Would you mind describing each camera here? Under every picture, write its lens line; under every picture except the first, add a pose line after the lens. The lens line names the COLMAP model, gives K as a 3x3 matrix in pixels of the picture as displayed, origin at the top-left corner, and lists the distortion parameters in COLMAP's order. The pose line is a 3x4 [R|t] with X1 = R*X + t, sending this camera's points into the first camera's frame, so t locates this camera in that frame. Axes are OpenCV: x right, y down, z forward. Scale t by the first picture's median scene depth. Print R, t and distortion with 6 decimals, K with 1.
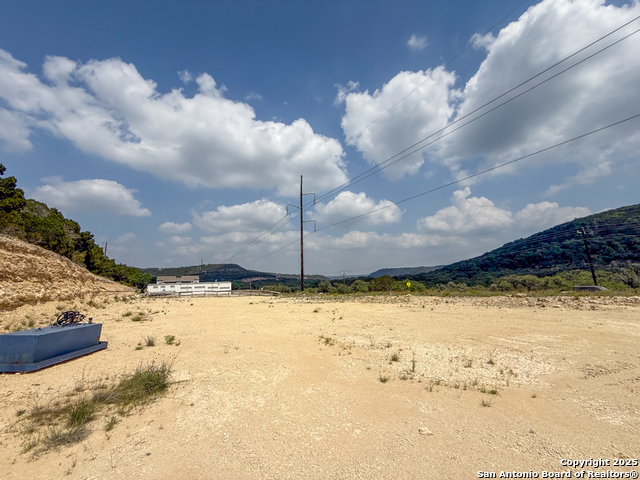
lens RADIAL K [[252.7, 0, 317.6], [0, 252.7, 244.5], [0, 0, 1]] dist [-0.000054, 0.000260]
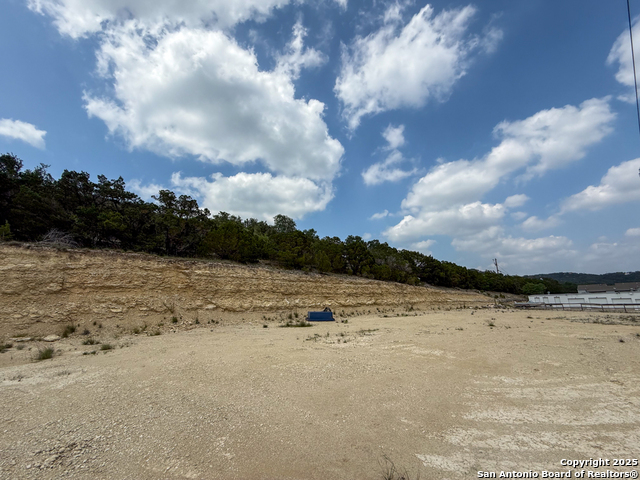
lens RADIAL K [[252.7, 0, 318.3], [0, 252.7, 238.1], [0, 0, 1]] dist [-0.000054, 0.000260]
pose [[0.004546, -0.229460, -0.973307, 0.476250], [0.166558, 0.959895, -0.225520, 0.030239], [0.986021, -0.161087, 0.042582, 0.206027]]
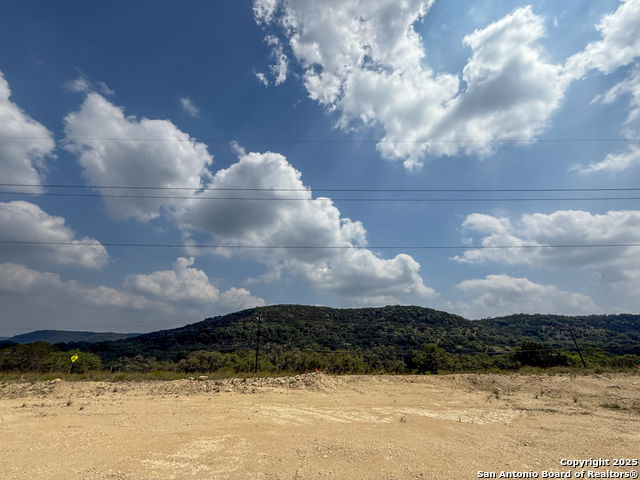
lens RADIAL K [[252.7, 0, 309.3], [0, 252.7, 246.6], [0, 0, 1]] dist [-0.000054, 0.000260]
pose [[0.518284, 0.361218, 0.775180, 0.039978], [-0.158743, 0.931304, -0.327833, -0.005325], [-0.840347, 0.046856, 0.540021, 0.052559]]
